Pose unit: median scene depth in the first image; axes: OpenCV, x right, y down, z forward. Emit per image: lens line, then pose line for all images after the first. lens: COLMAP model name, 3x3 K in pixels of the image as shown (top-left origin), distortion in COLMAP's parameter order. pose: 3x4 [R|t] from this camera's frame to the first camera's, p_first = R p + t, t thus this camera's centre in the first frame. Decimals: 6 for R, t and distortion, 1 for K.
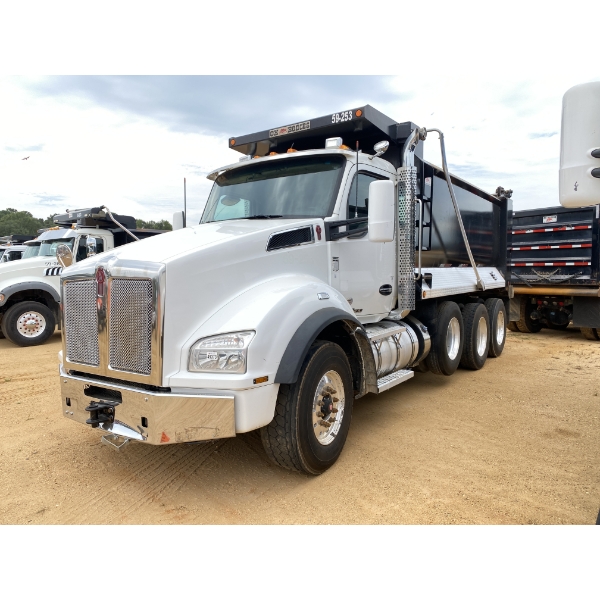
lens RADIAL K [[472.7, 0, 298.8], [0, 472.7, 296.6], [0, 0, 1]] dist [0.010078, 0.001163]
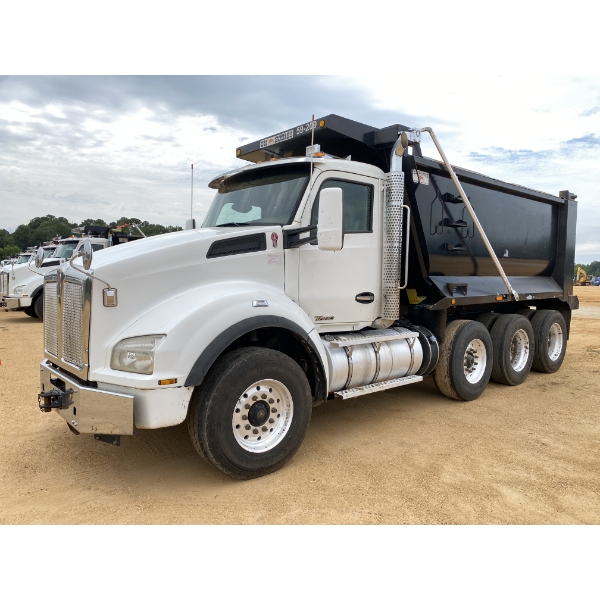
lens RADIAL K [[454.7, 0, 285.8], [0, 454.7, 298.0], [0, 0, 1]] dist [0.035840, 0.001415]
pose [[0.968879, 0.035286, -0.245005, 0.296203], [-0.033934, 0.999377, 0.009740, -0.020776], [0.245196, -0.001123, 0.969473, 0.054043]]
